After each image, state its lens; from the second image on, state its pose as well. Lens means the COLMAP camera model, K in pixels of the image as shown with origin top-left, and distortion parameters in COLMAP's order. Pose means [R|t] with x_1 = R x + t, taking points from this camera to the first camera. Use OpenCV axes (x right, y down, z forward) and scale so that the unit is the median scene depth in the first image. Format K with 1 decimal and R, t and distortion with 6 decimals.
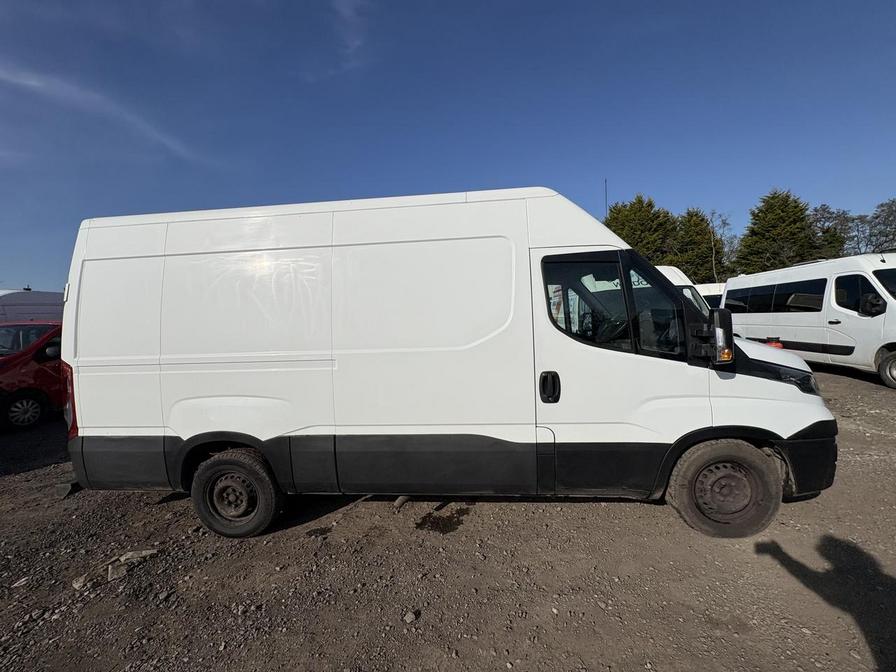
lens RADIAL K [[354.5, 0, 446.0], [0, 354.5, 335.0], [0, 0, 1]] dist [-0.000517, 0.000231]
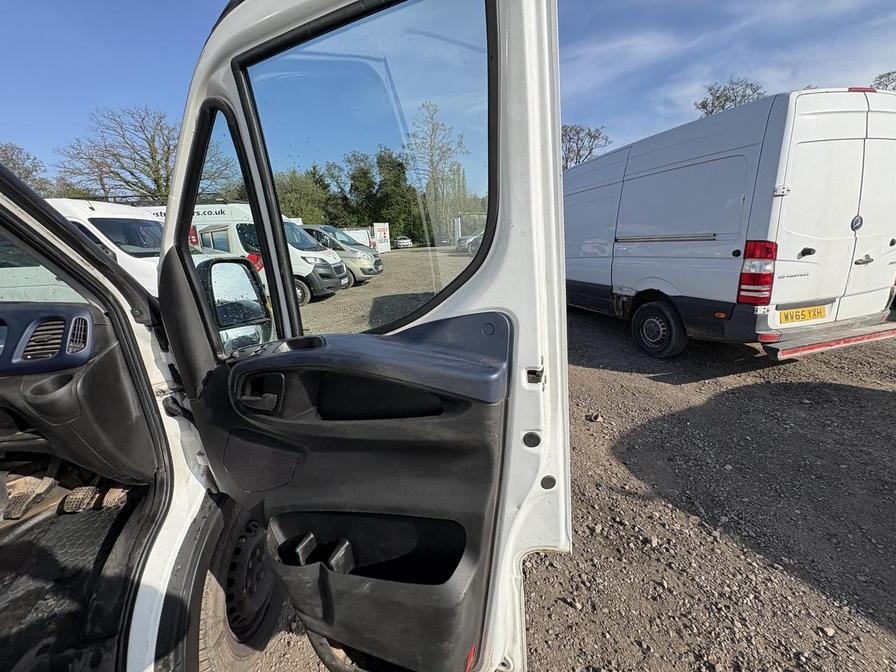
lens RADIAL K [[354.5, 0, 449.1], [0, 354.5, 341.1], [0, 0, 1]] dist [-0.000517, 0.000231]
pose [[-0.172308, -0.237331, 0.956025, 0.085671], [0.093787, 0.962180, 0.255762, -0.021159], [-0.980568, 0.133733, -0.143533, 0.243409]]
